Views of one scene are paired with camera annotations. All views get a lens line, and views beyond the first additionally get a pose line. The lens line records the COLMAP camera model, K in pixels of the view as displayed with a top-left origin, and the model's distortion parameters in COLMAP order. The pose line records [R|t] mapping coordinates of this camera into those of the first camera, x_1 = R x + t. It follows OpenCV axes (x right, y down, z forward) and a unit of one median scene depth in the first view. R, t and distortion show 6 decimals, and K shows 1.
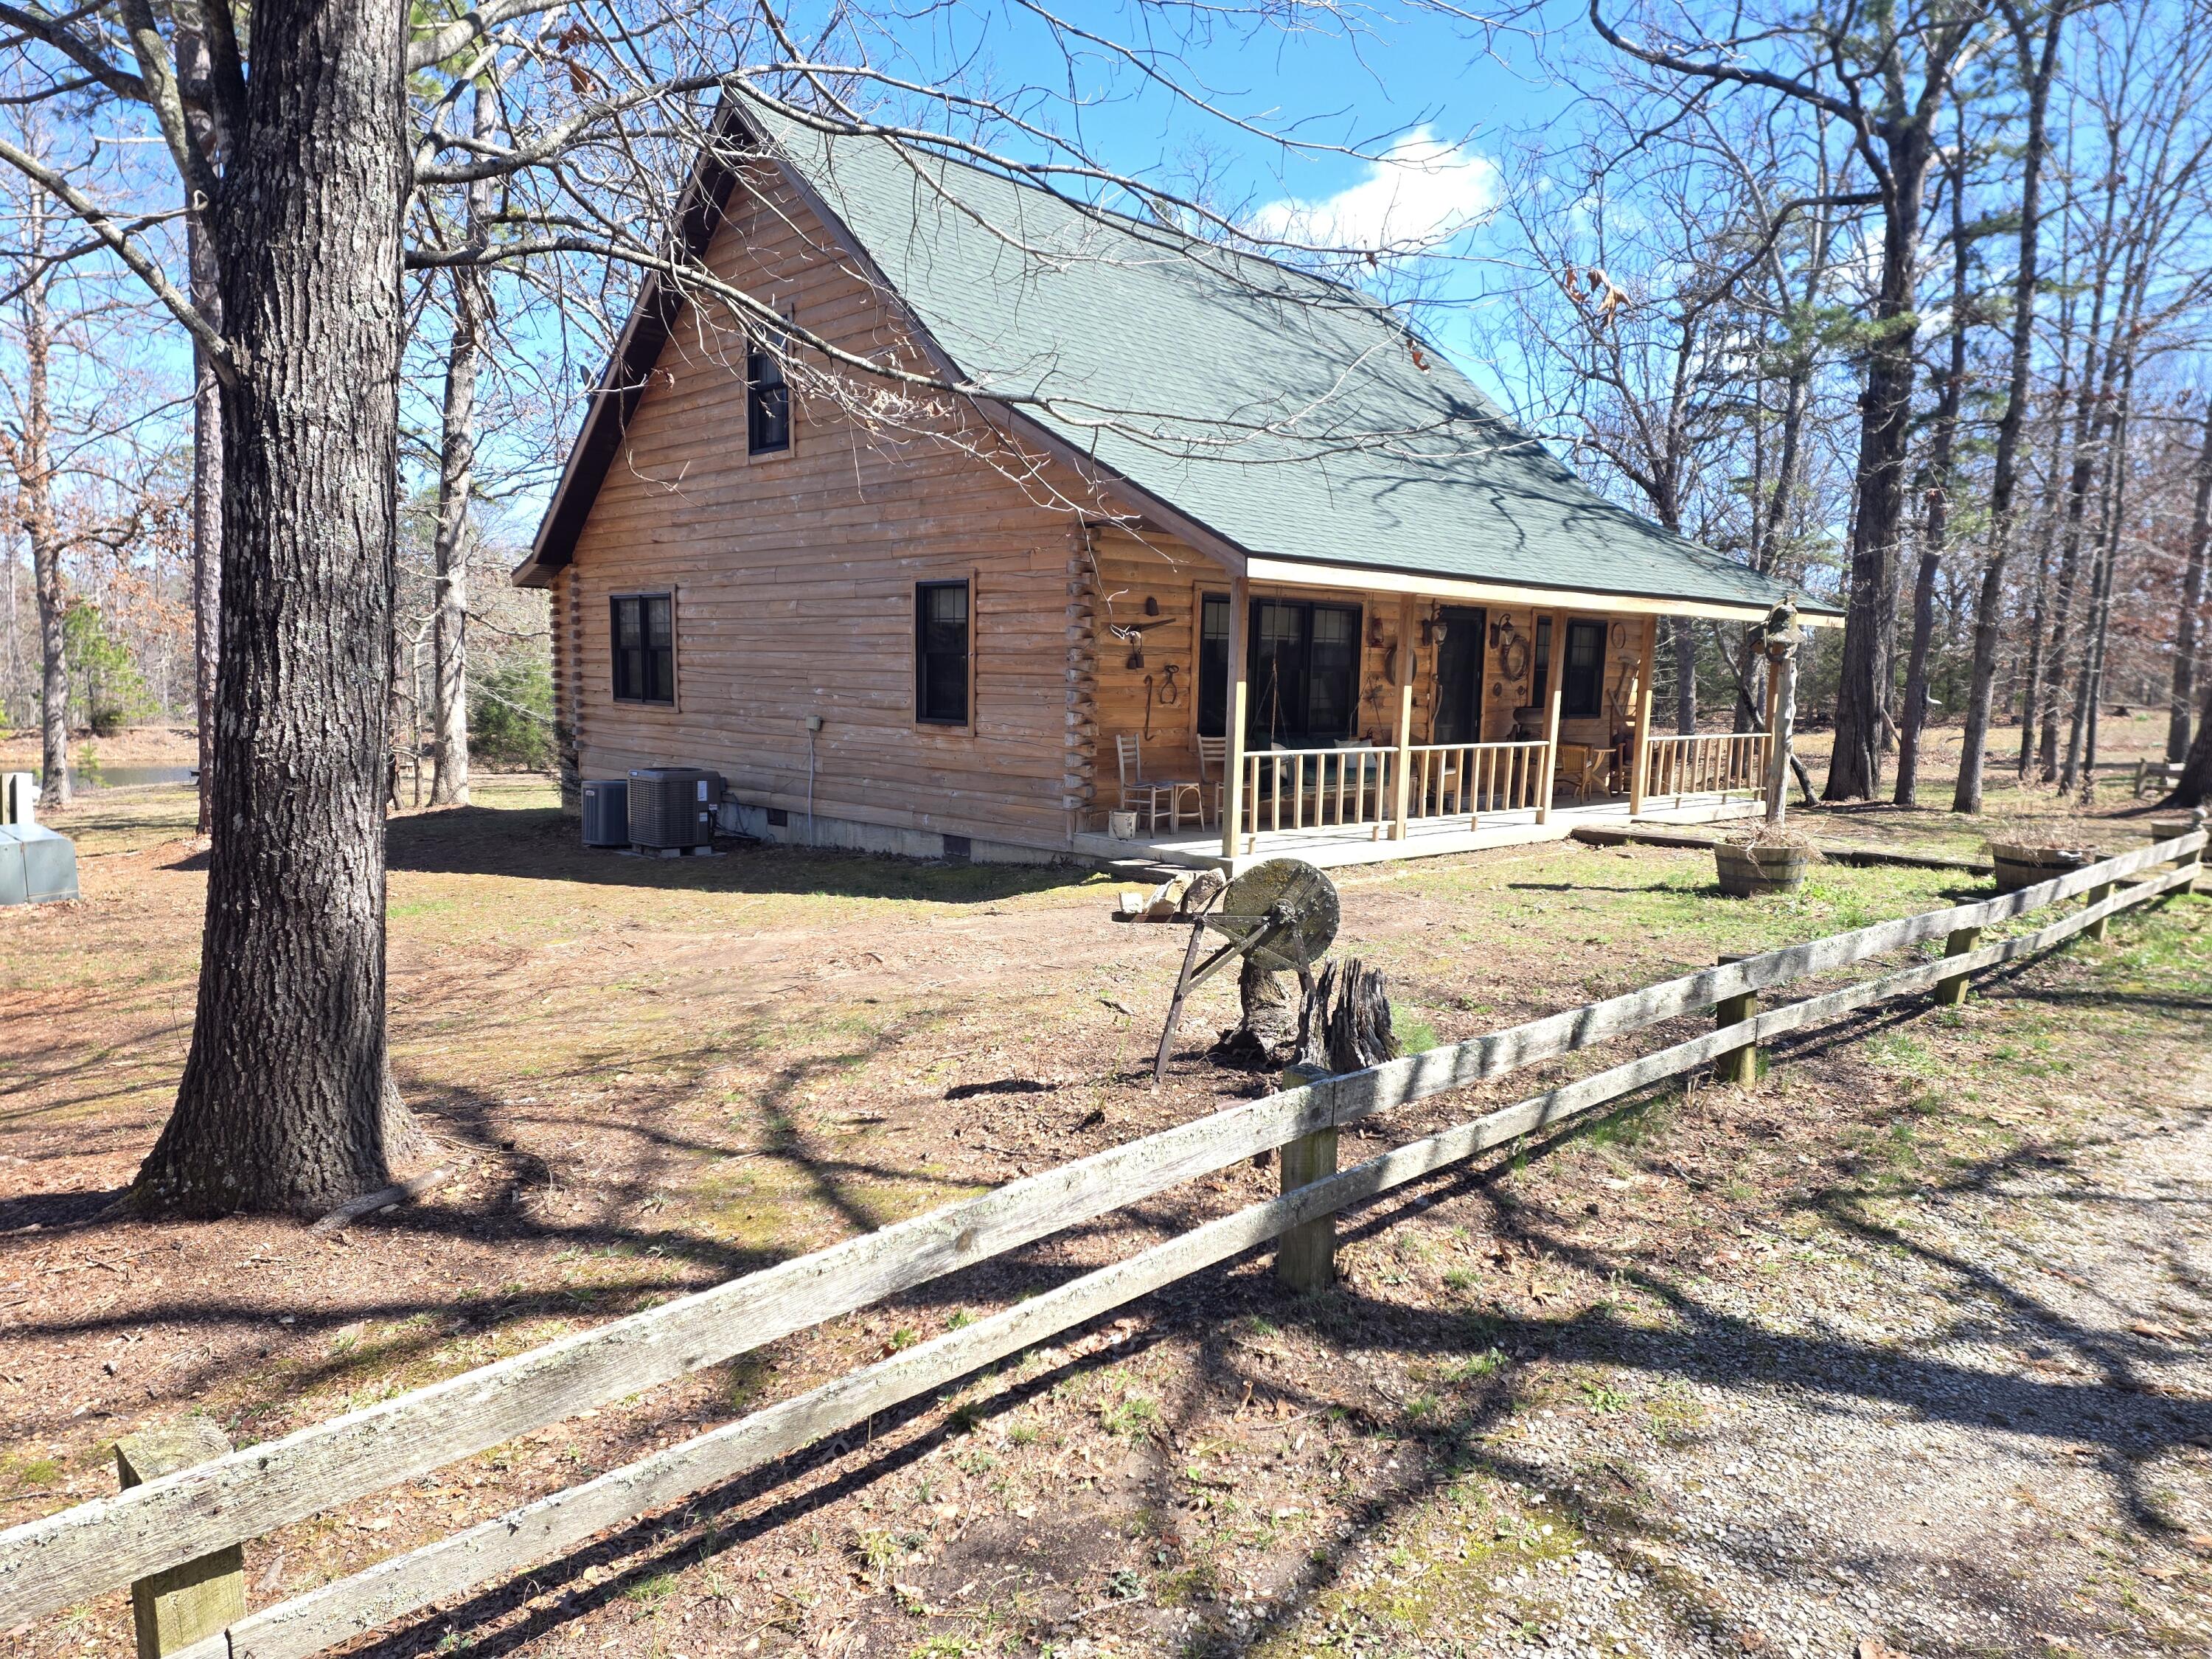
lens RADIAL K [[1551.9, 0, 1112.1], [0, 1551.9, 860.7], [0, 0, 1]] dist [0.001217, -0.000917]
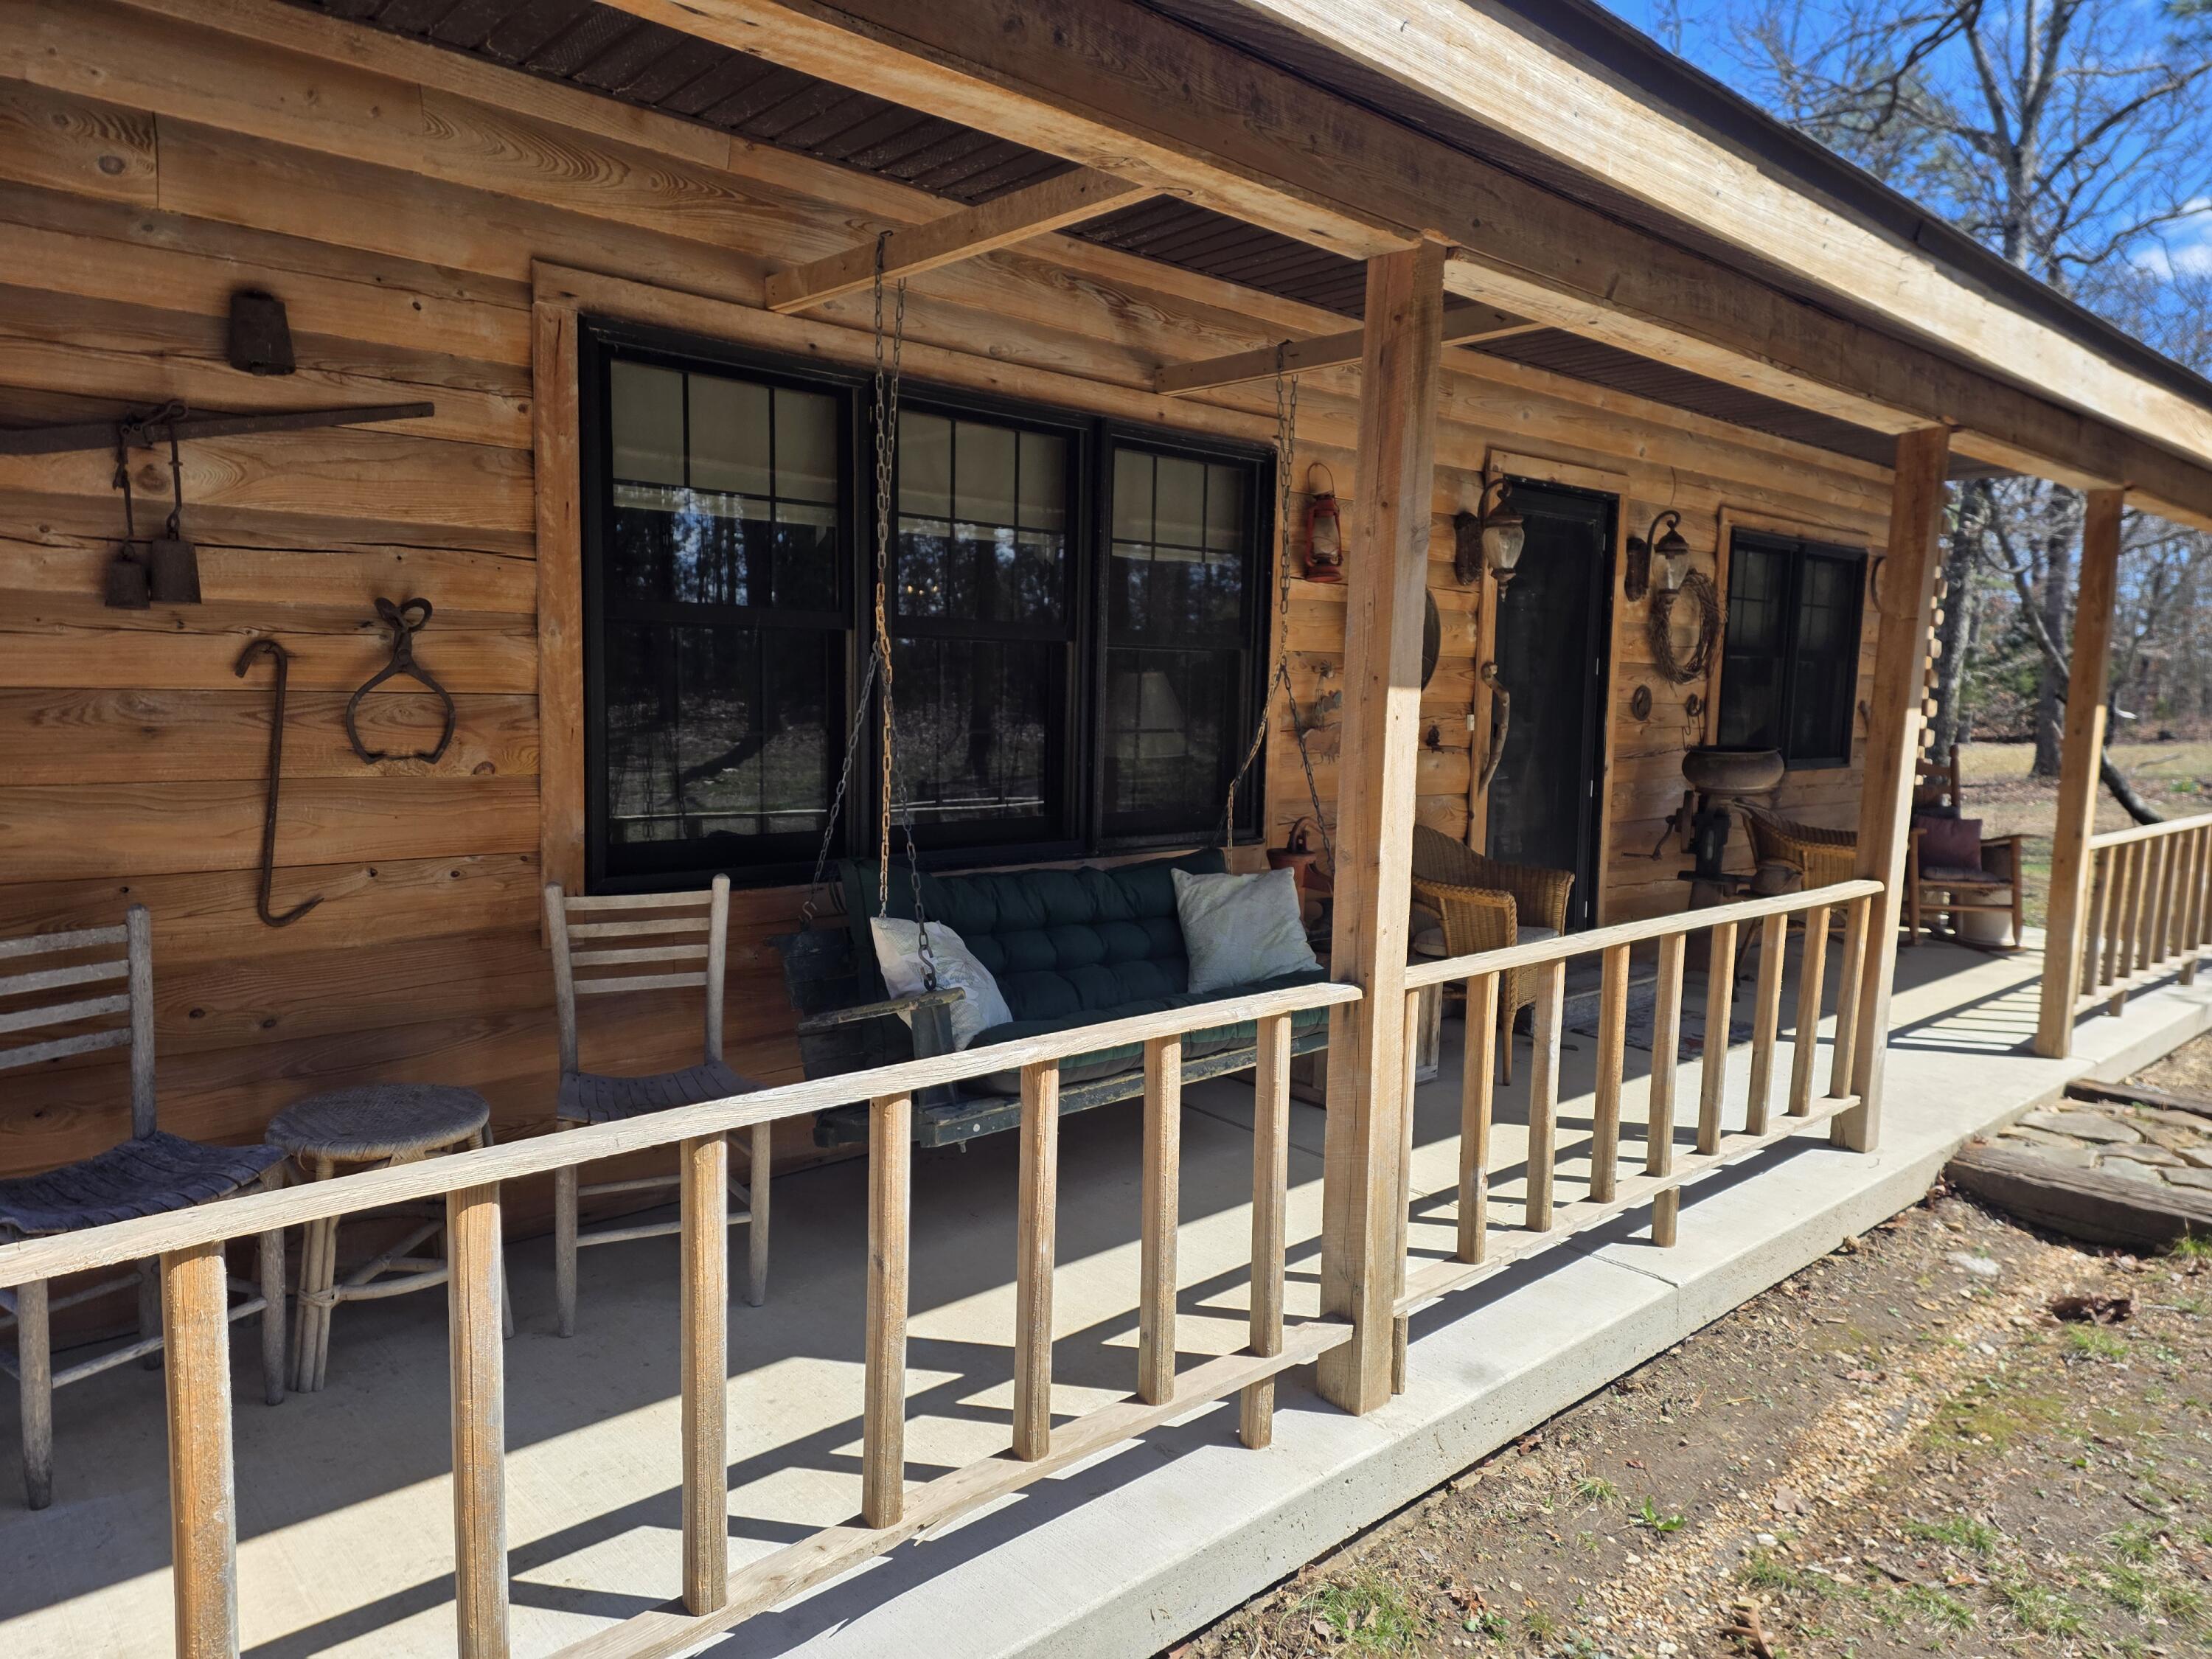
lens RADIAL K [[1551.2, 0, 1106.0], [0, 1551.2, 829.5], [0, 0, 1]] dist [-0.002905, -0.001813]
pose [[0.999739, -0.011417, -0.019804, 0.125993], [0.010814, 0.999482, -0.030310, -0.070952], [0.020140, 0.030088, 0.999344, 0.644814]]
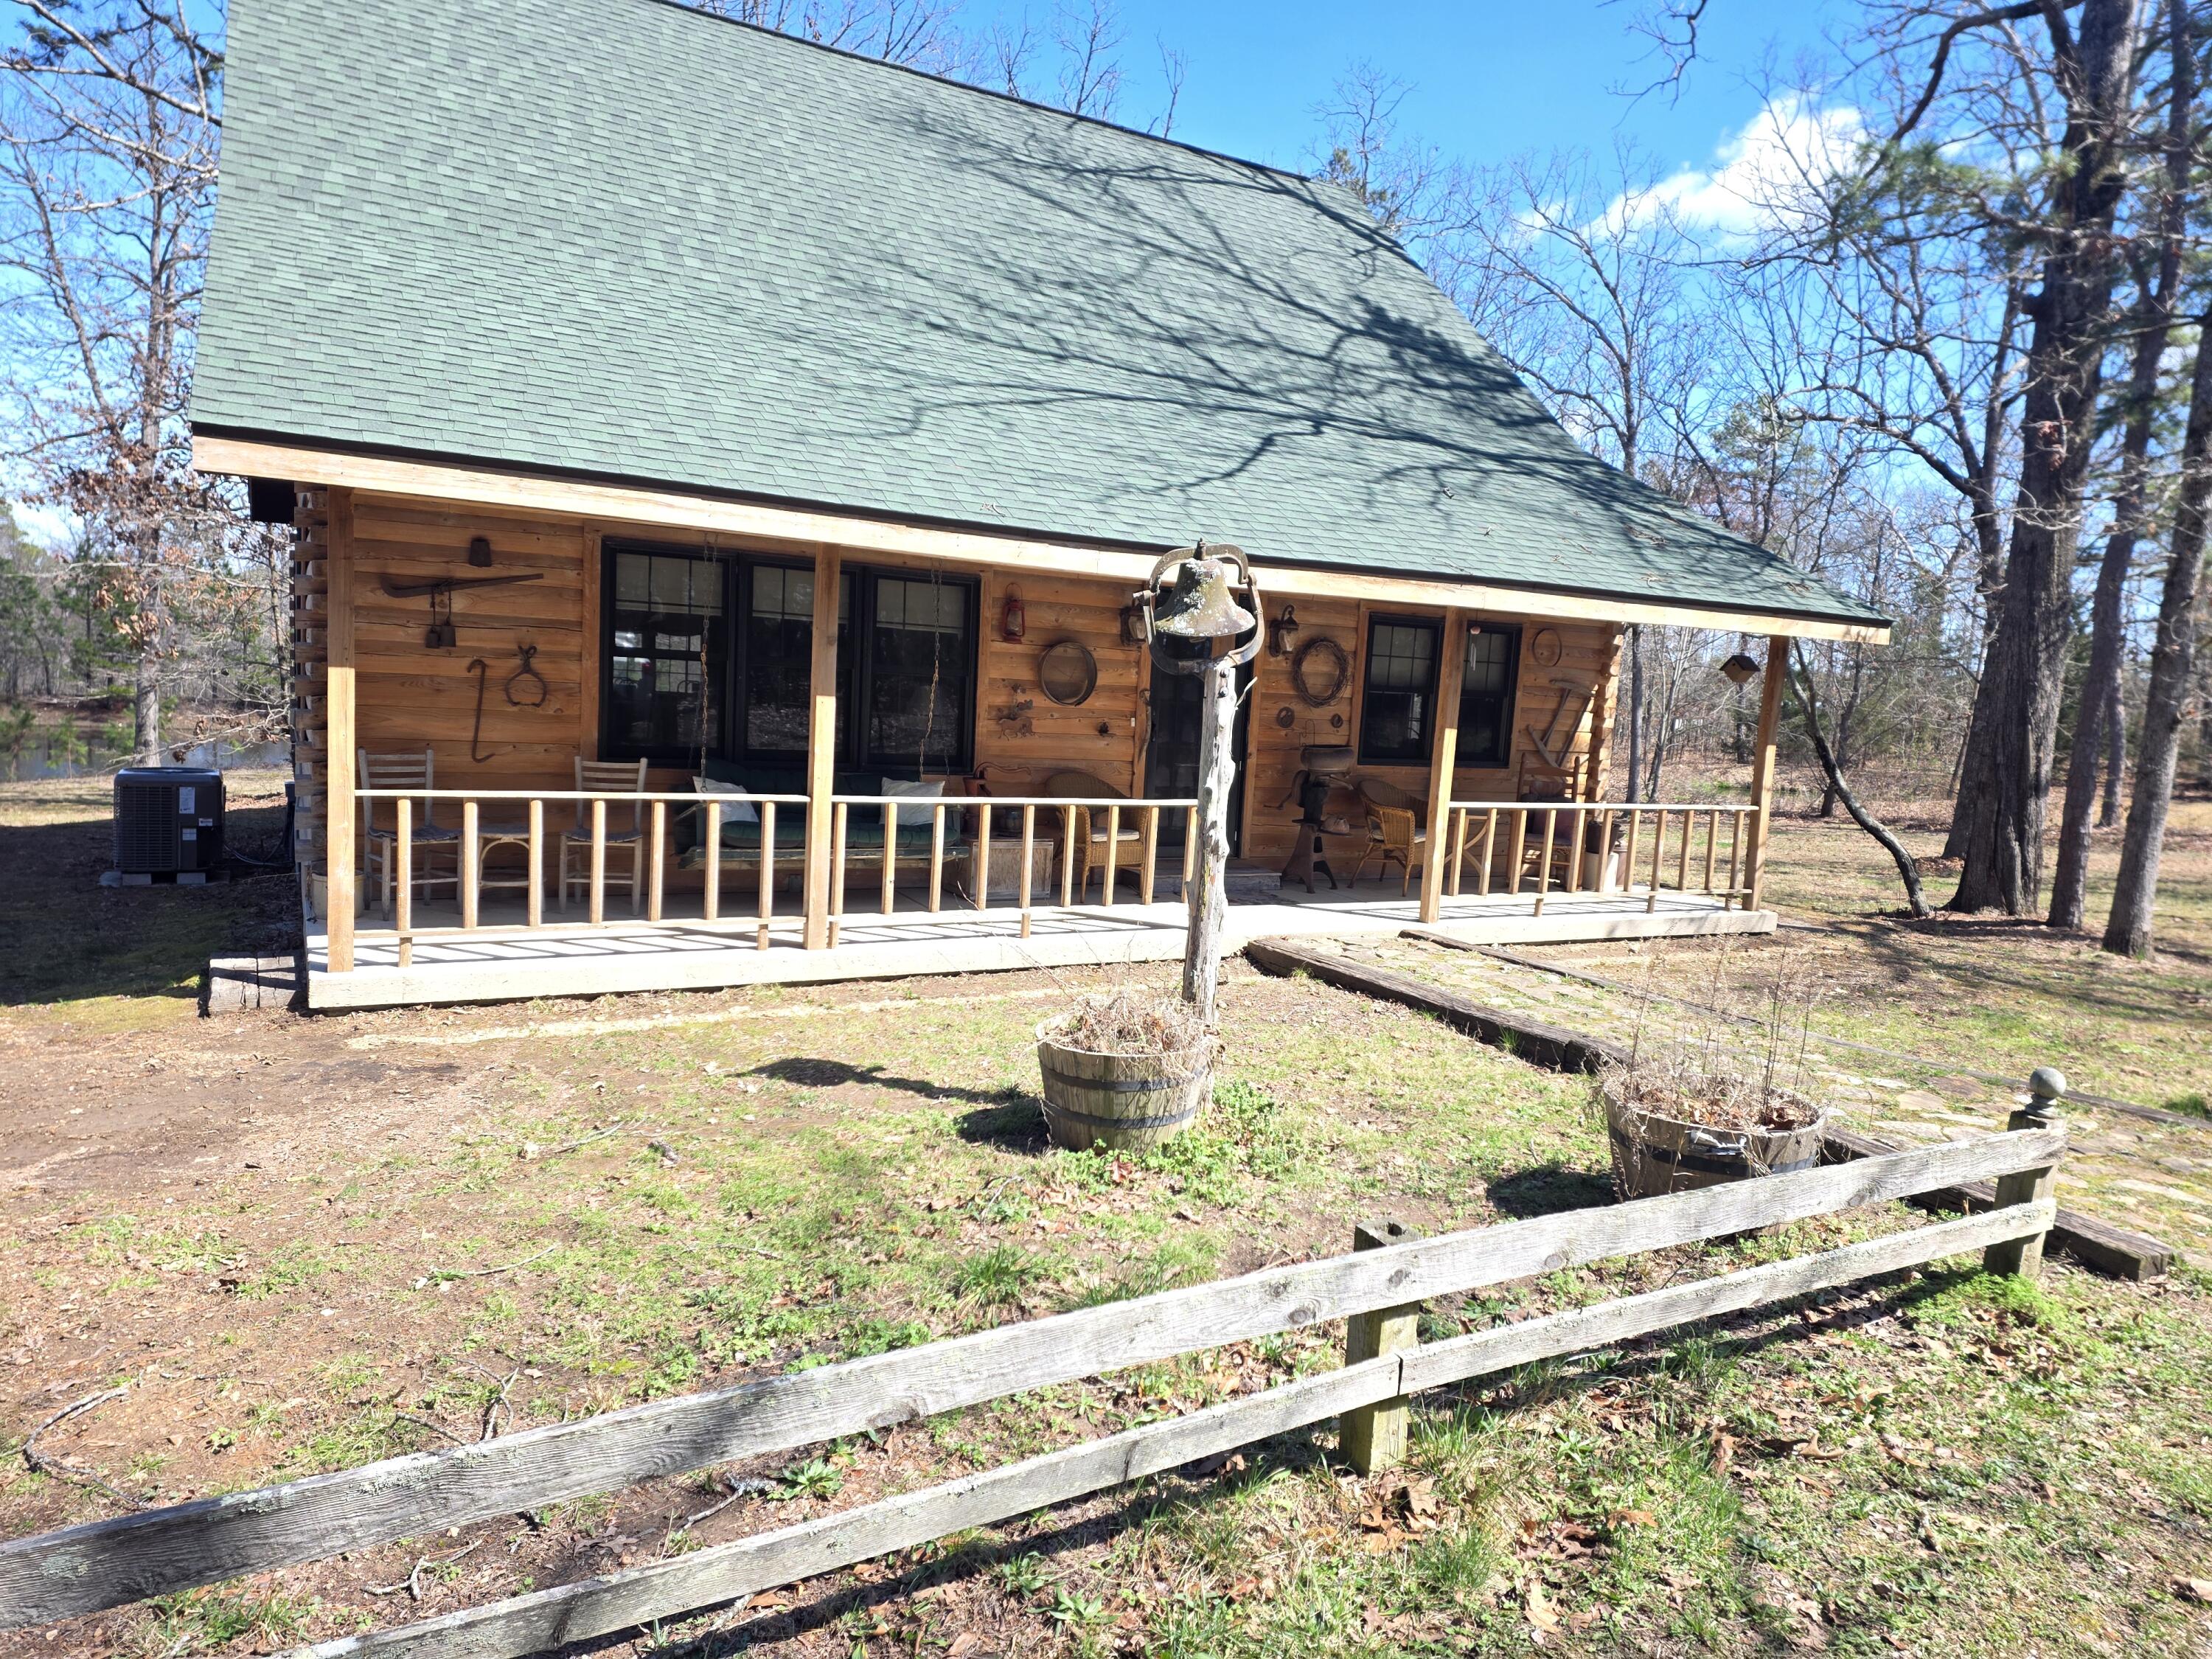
lens RADIAL K [[1551.9, 0, 1112.1], [0, 1551.9, 860.7], [0, 0, 1]] dist [0.001217, -0.000917]
pose [[0.964916, 0.053533, -0.257044, 0.368043], [-0.059533, 0.998104, -0.015610, -0.037057], [0.255721, 0.030365, 0.966274, 0.376146]]
